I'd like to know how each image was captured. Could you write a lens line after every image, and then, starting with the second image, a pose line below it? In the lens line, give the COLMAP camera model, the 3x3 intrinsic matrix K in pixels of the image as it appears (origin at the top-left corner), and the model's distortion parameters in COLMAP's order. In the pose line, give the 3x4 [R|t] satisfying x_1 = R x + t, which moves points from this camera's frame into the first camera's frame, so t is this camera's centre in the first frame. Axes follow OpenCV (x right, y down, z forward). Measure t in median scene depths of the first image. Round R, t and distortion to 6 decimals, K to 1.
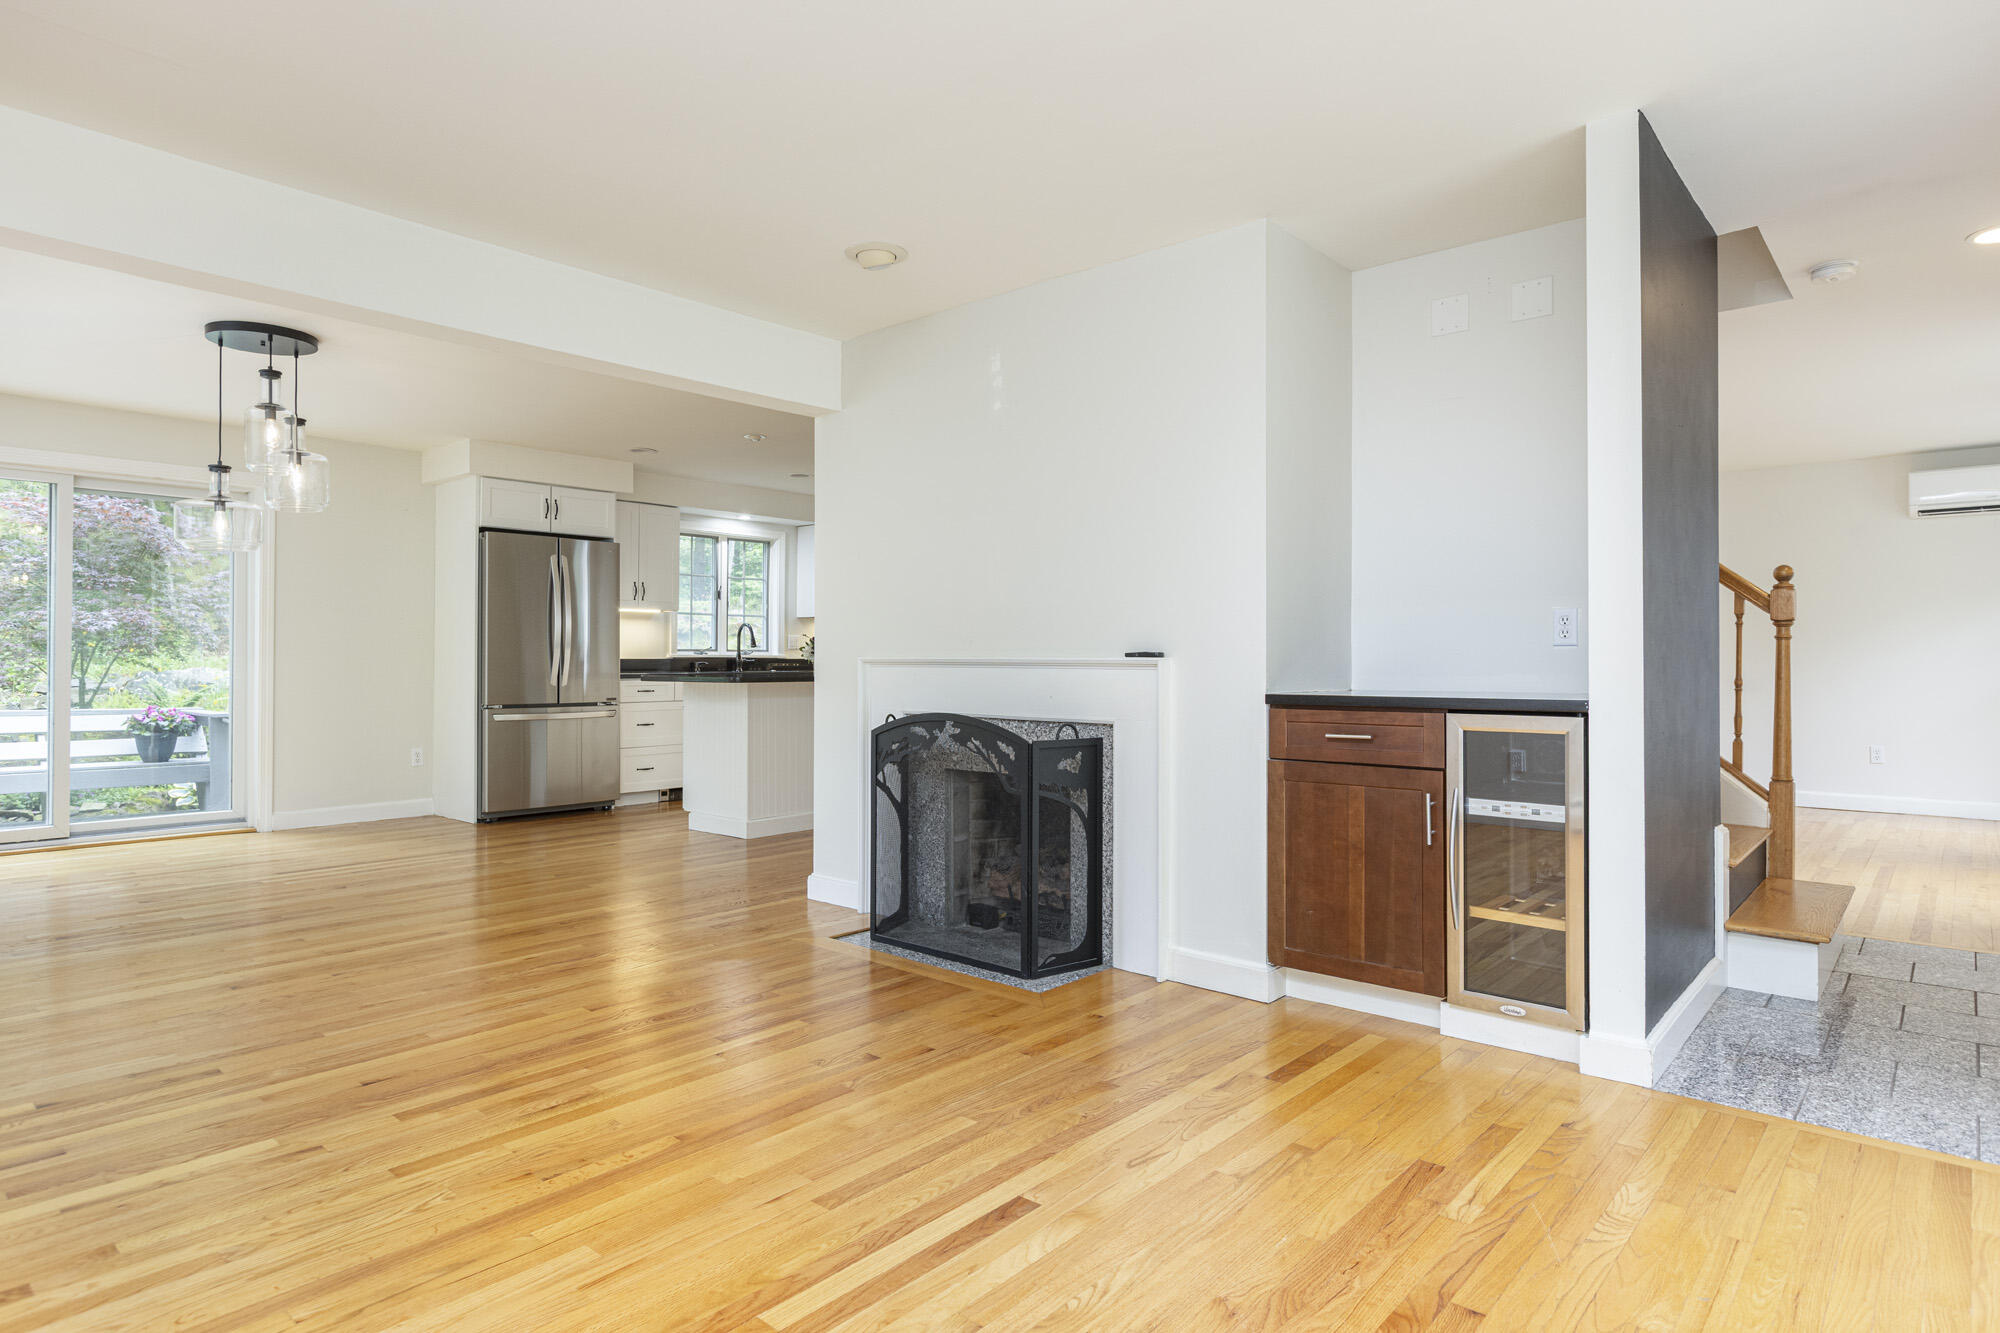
lens RADIAL K [[1124.8, 0, 992.0], [0, 1124.8, 645.3], [0, 0, 1]] dist [-0.004241, 0.000258]
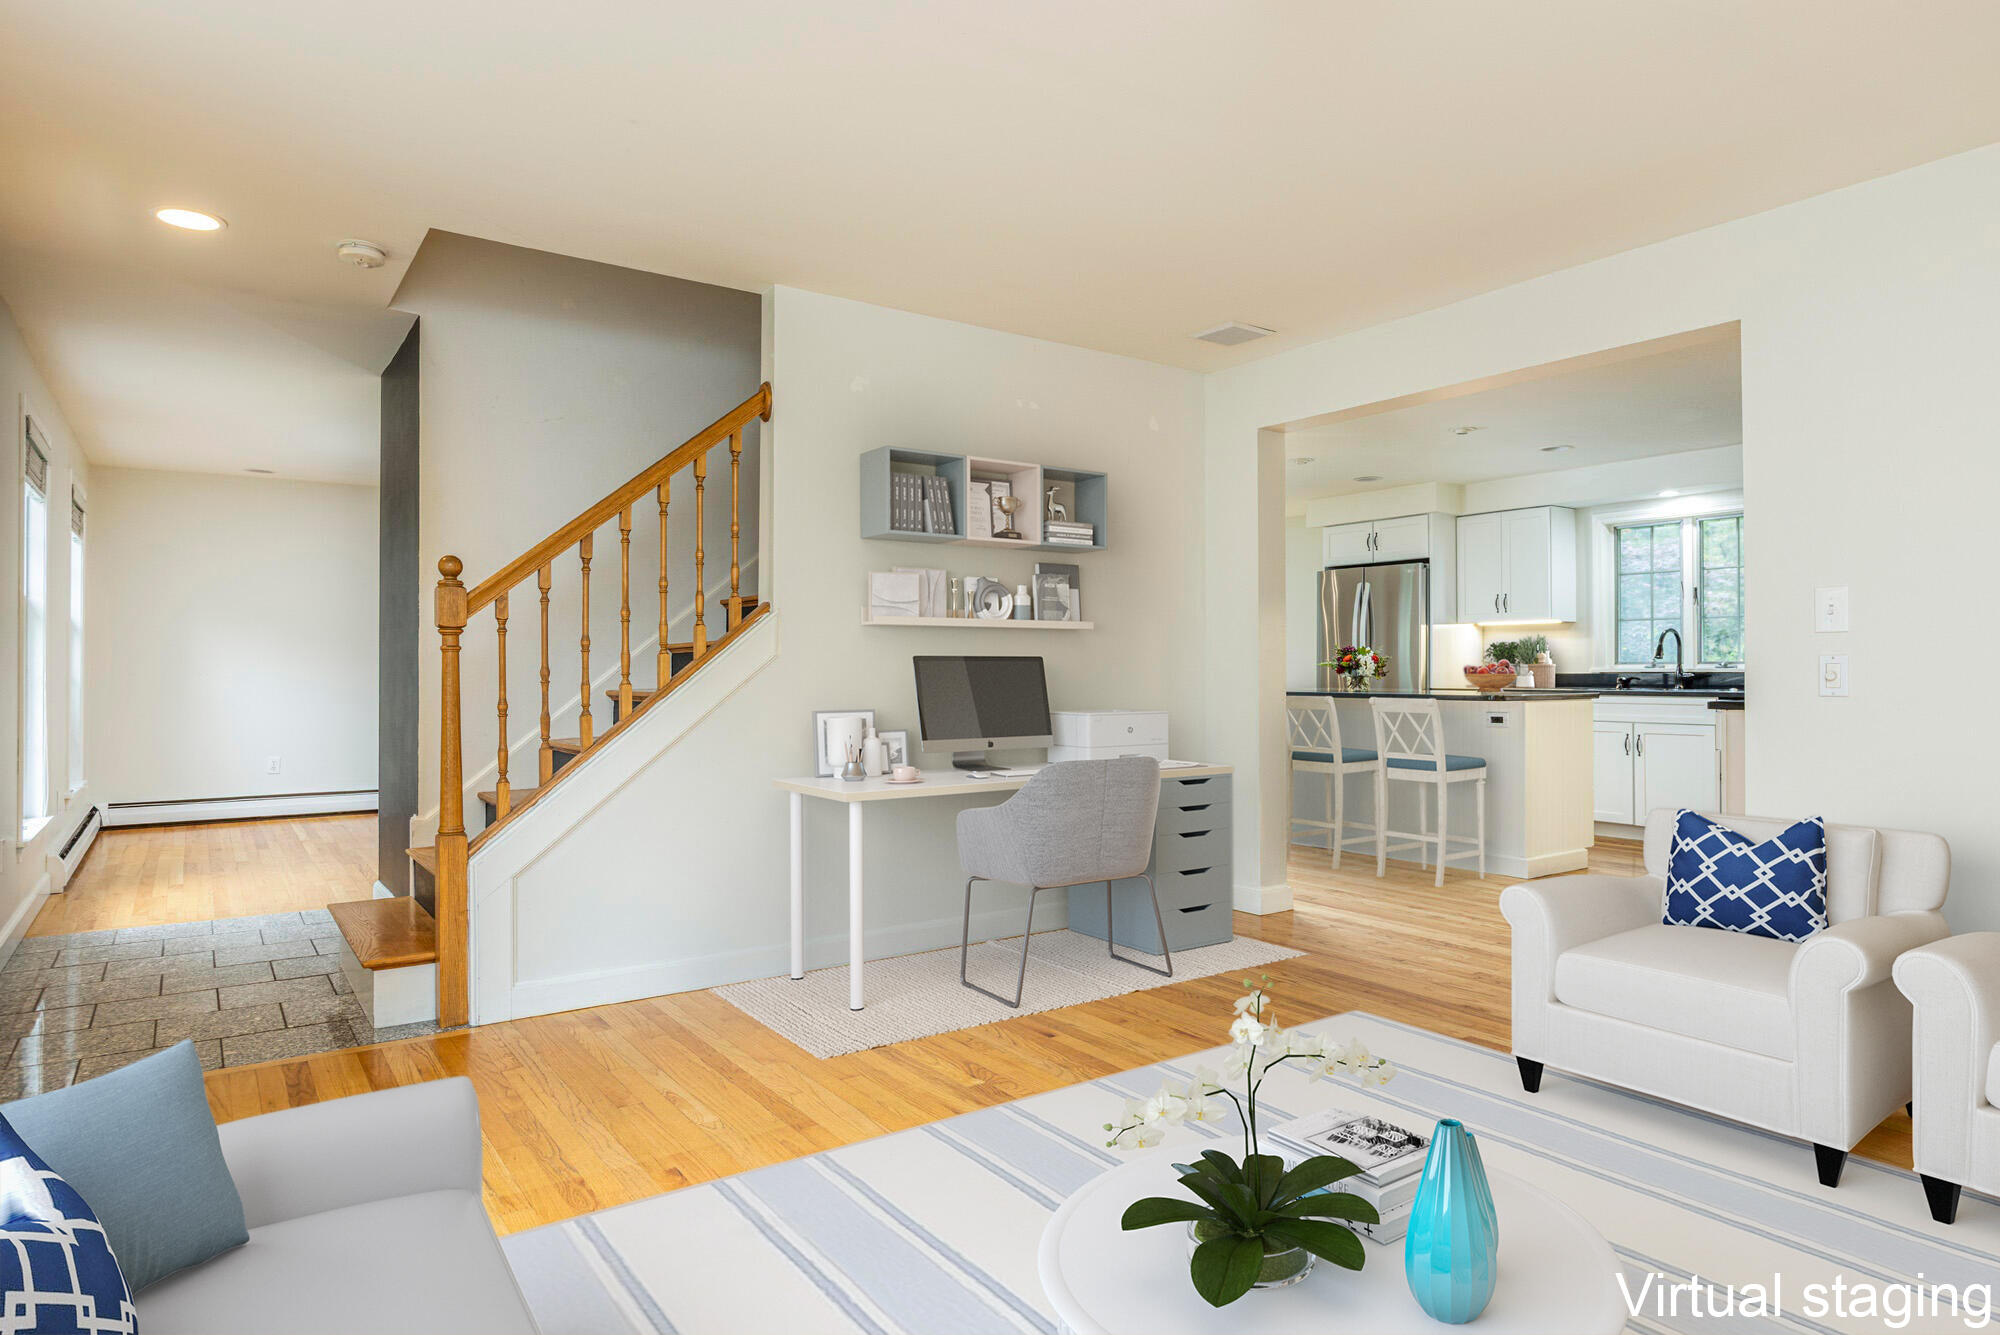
lens RADIAL K [[1130.7, 0, 994.5], [0, 1130.7, 672.1], [0, 0, 1]] dist [0.039313, -0.000356]
pose [[-0.243741, -0.002855, -0.969836, 1.254461], [0.013189, 0.999893, -0.006259, 0.018780], [0.969751, -0.014317, -0.243677, 1.415840]]
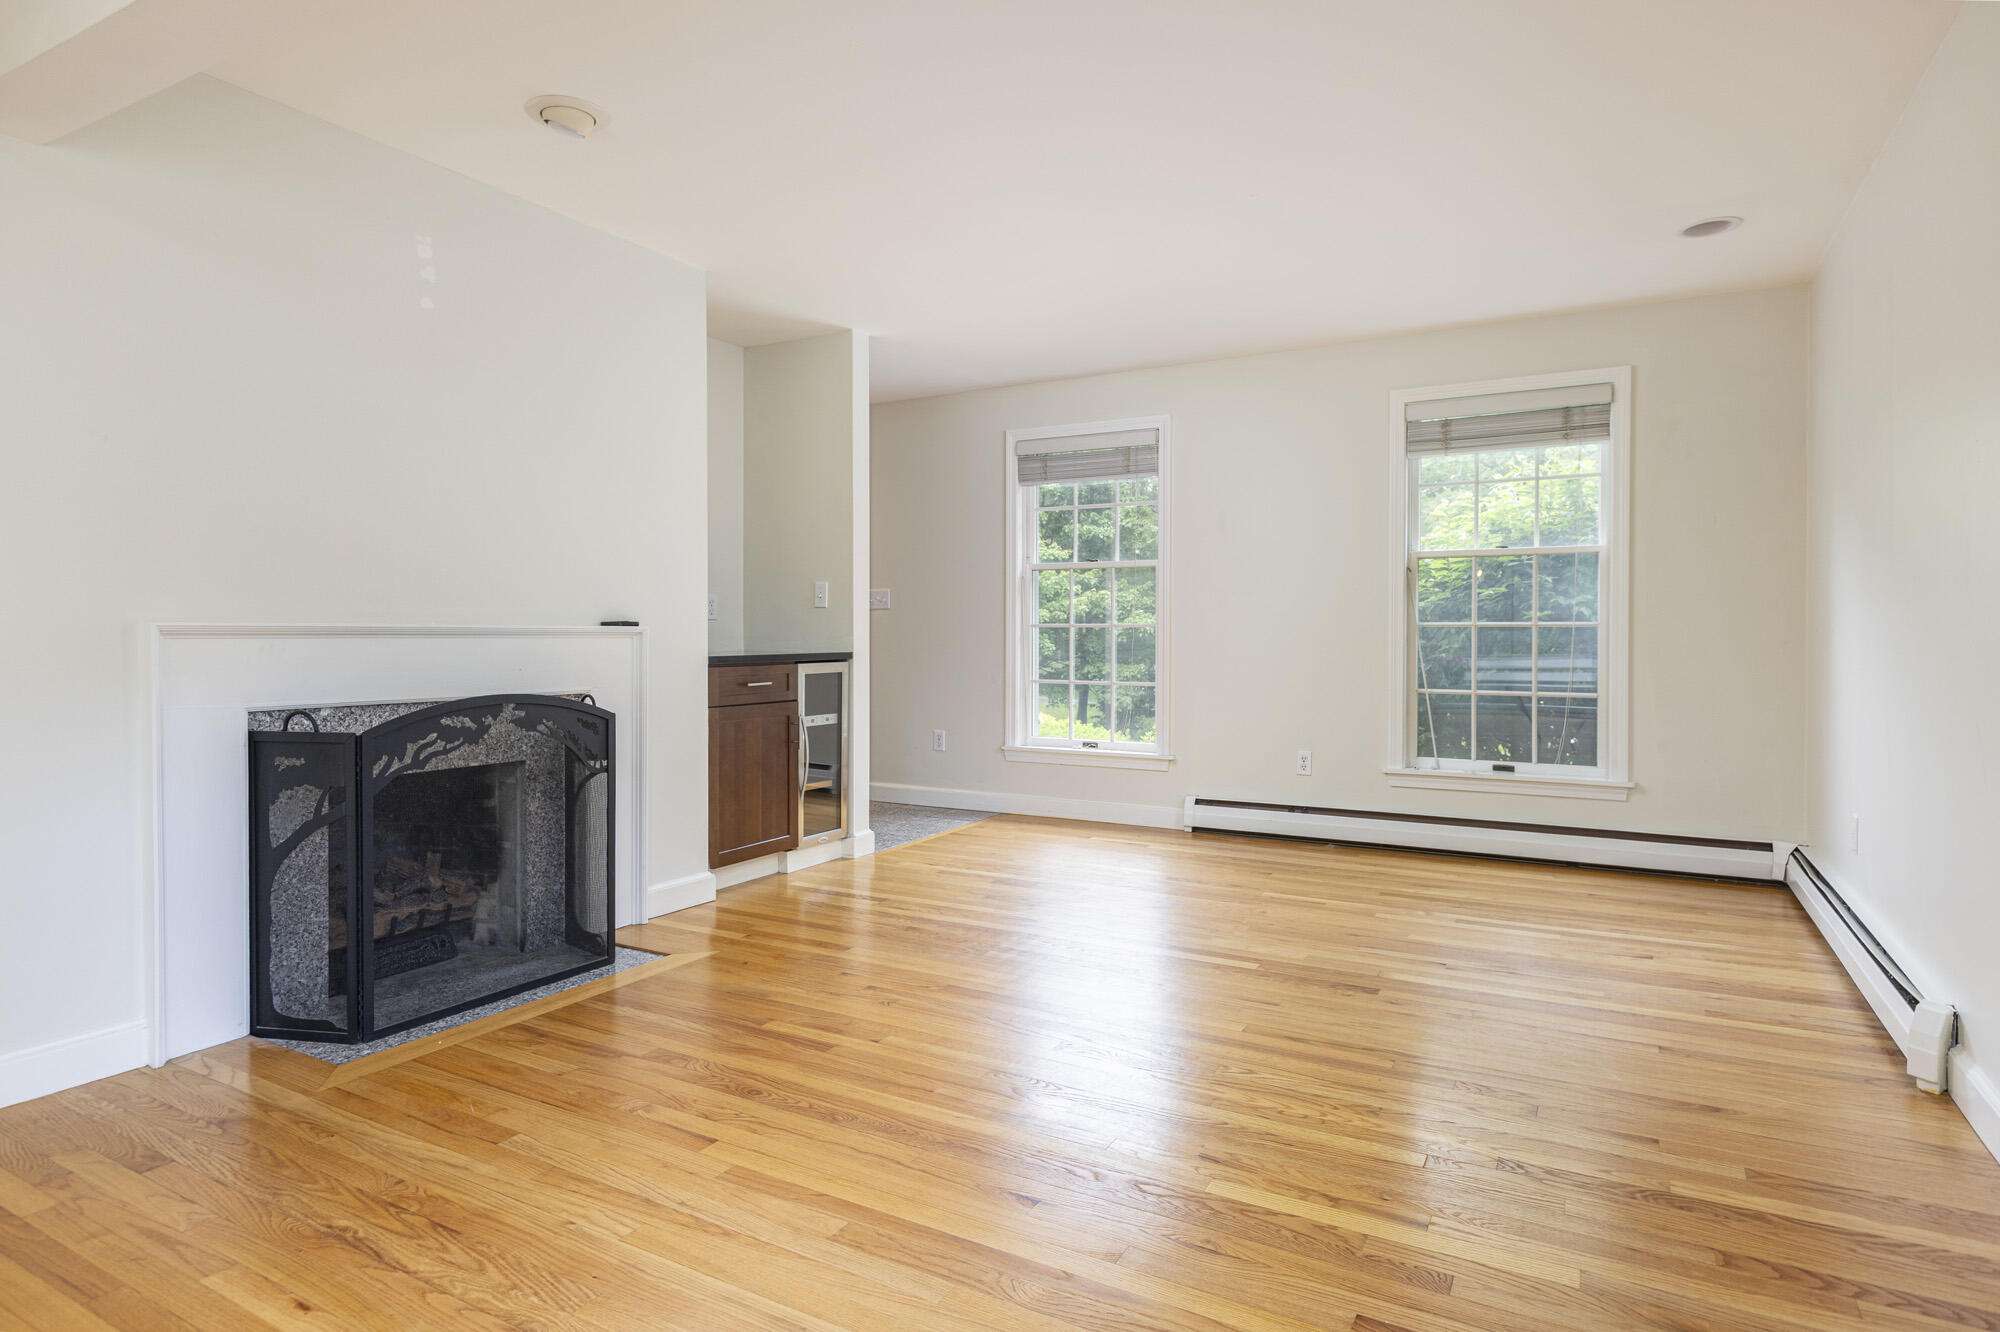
lens RADIAL K [[1026.7, 0, 1011.6], [0, 1026.7, 637.3], [0, 0, 1]] dist [-0.000733, 0.000002]
pose [[-0.193061, -0.006899, 0.981162, -0.722173], [-0.015066, 0.999878, 0.004066, 0.009889], [-0.981071, -0.013997, -0.193142, 0.683667]]
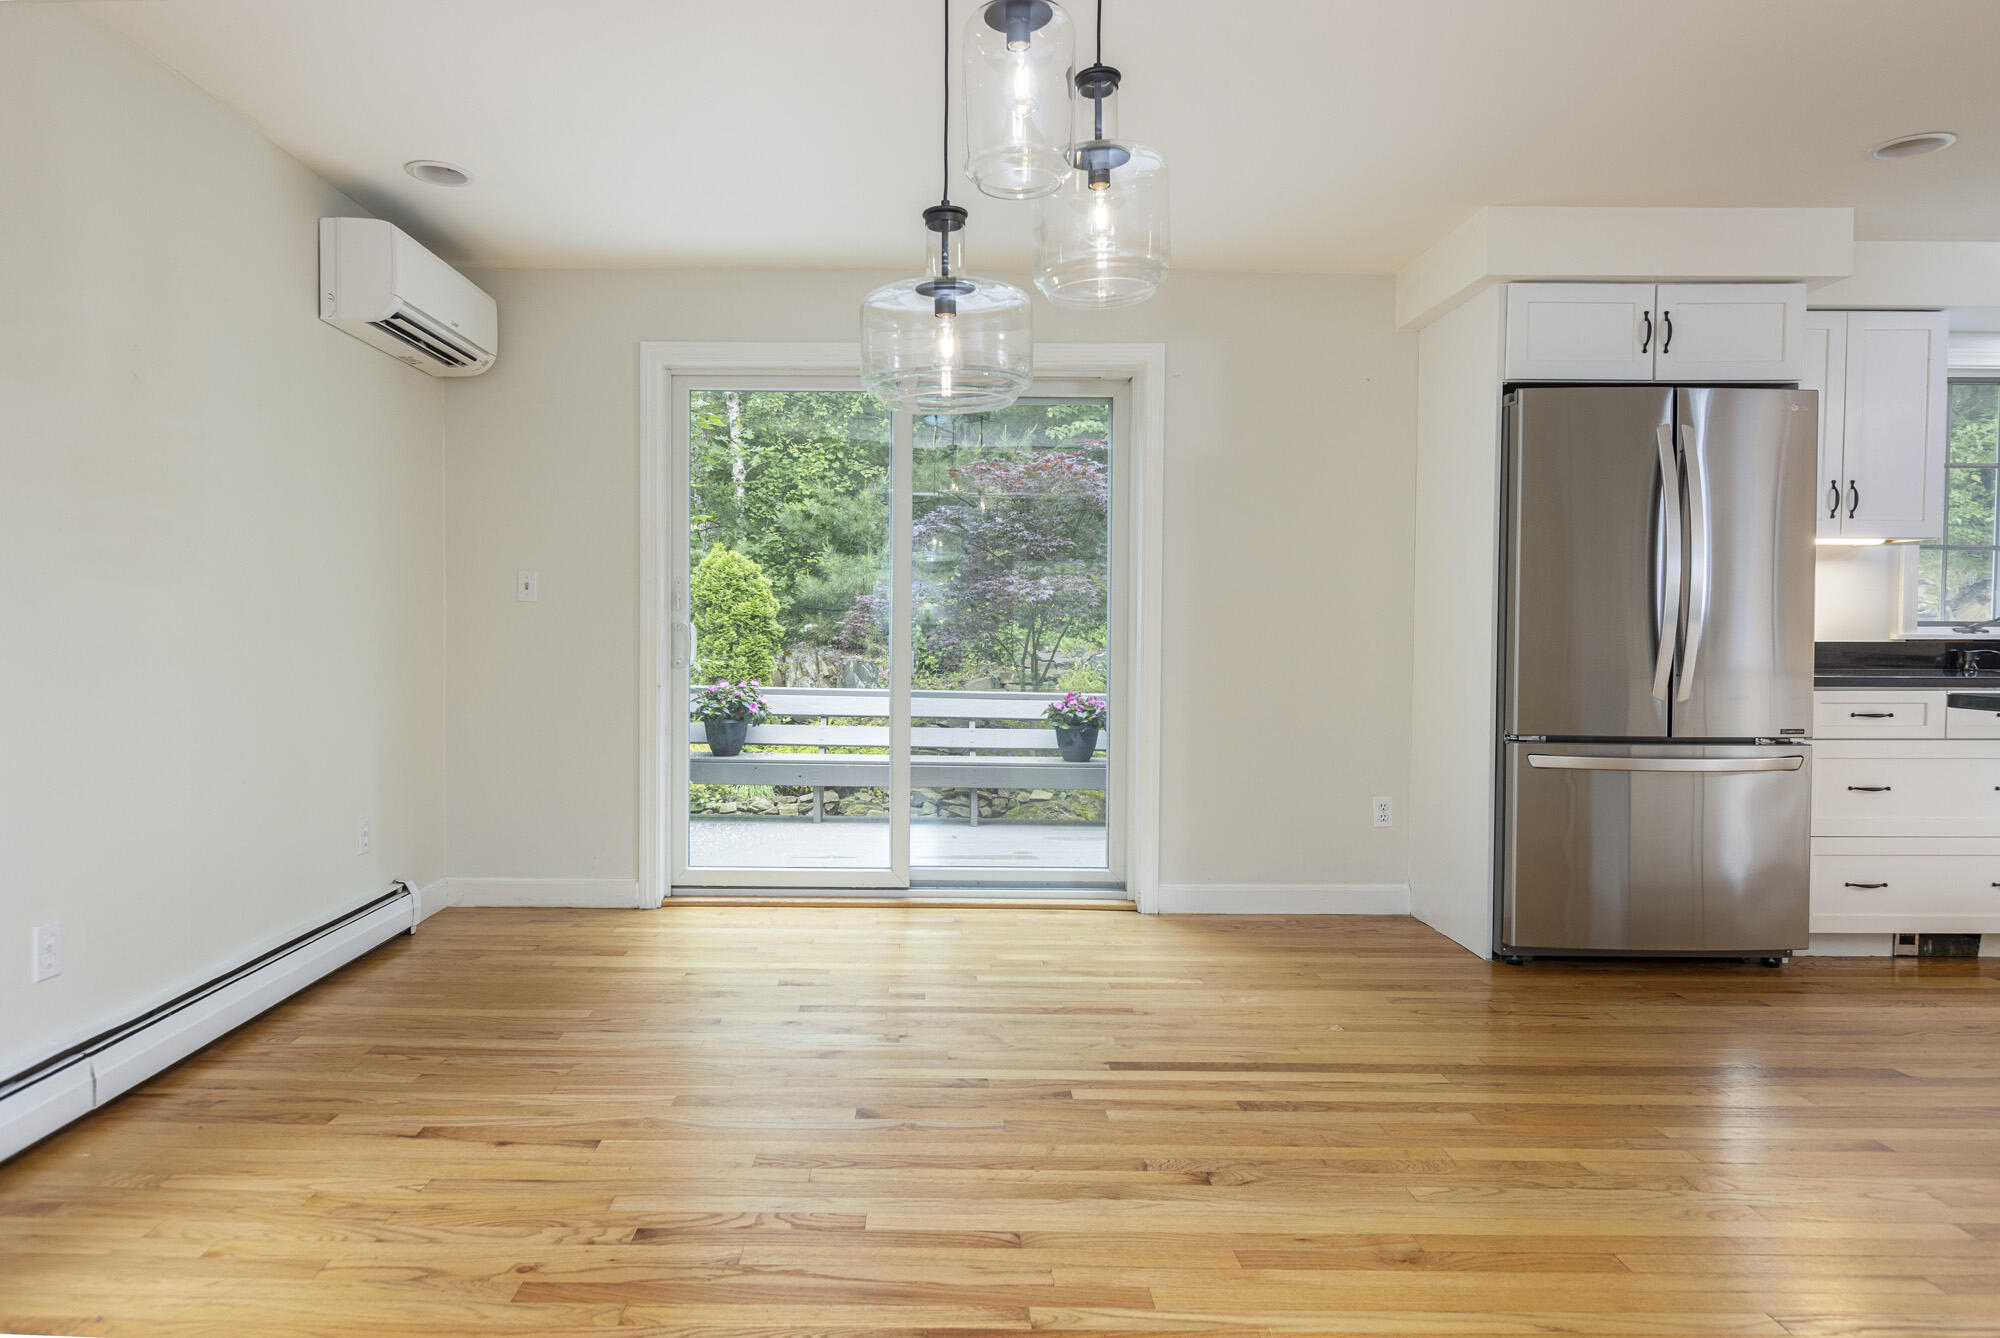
lens RADIAL K [[1162.9, 0, 934.1], [0, 1162.9, 659.5], [0, 0, 1]] dist [0.001597, 0.001201]
pose [[0.652179, 0.023091, -0.757713, -0.332939], [0.005316, 0.999372, 0.035031, -0.000485], [0.758046, -0.026874, 0.651647, 0.684683]]
